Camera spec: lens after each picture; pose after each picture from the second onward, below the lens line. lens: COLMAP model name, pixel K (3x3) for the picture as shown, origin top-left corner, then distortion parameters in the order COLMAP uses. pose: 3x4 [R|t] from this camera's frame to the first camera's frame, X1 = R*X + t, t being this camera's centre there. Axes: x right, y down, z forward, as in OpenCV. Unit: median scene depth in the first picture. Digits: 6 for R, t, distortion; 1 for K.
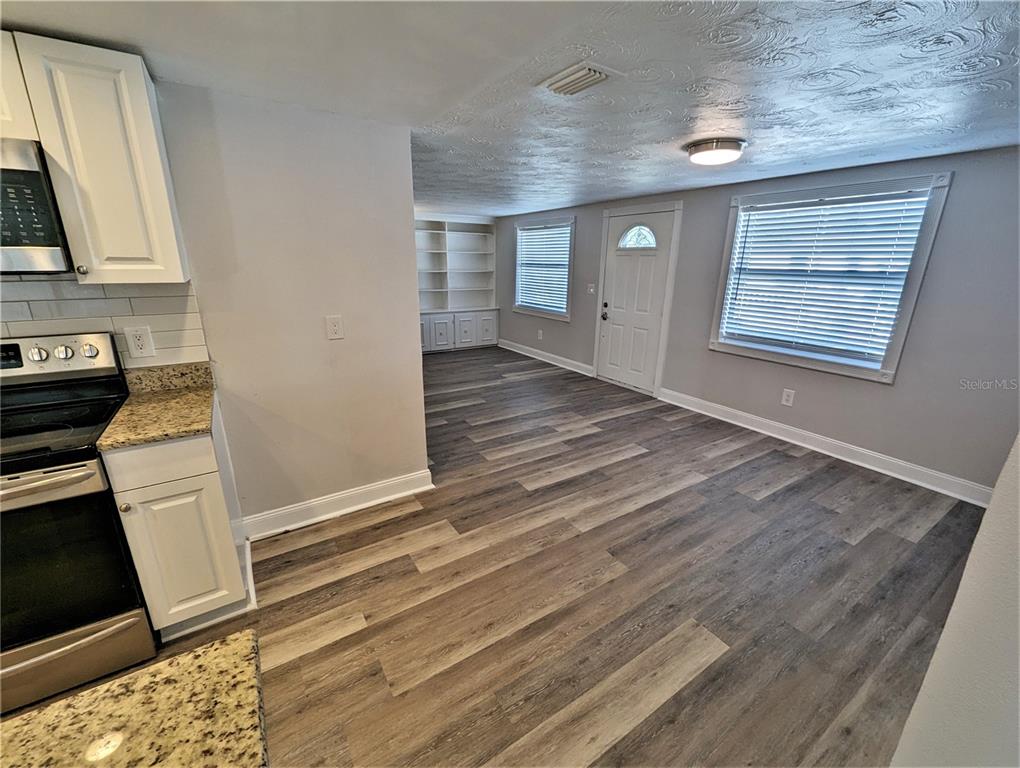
lens RADIAL K [[421.7, 0, 510.0], [0, 421.7, 384.0], [0, 0, 1]] dist [0.000430, 0.000015]
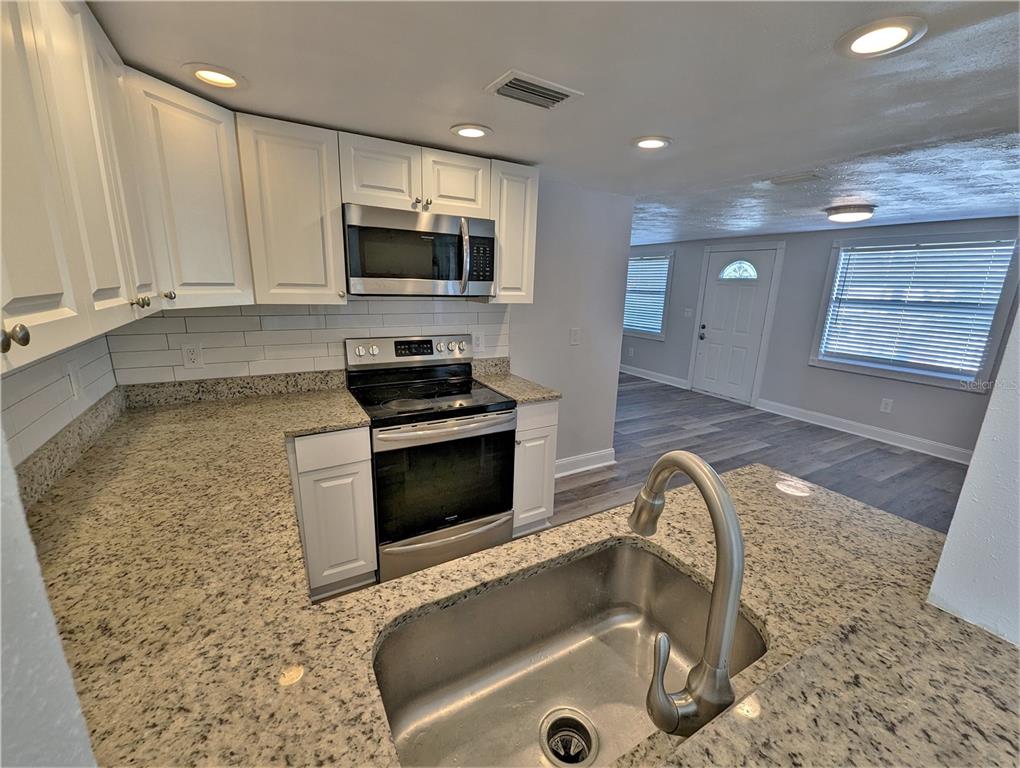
lens RADIAL K [[421.7, 0, 510.0], [0, 421.7, 384.0], [0, 0, 1]] dist [0.000430, 0.000015]
pose [[0.998472, 0.027307, -0.048043, -0.437713], [-0.029707, 0.998308, -0.049988, 0.077328], [0.046597, 0.051339, 0.997594, -0.306432]]
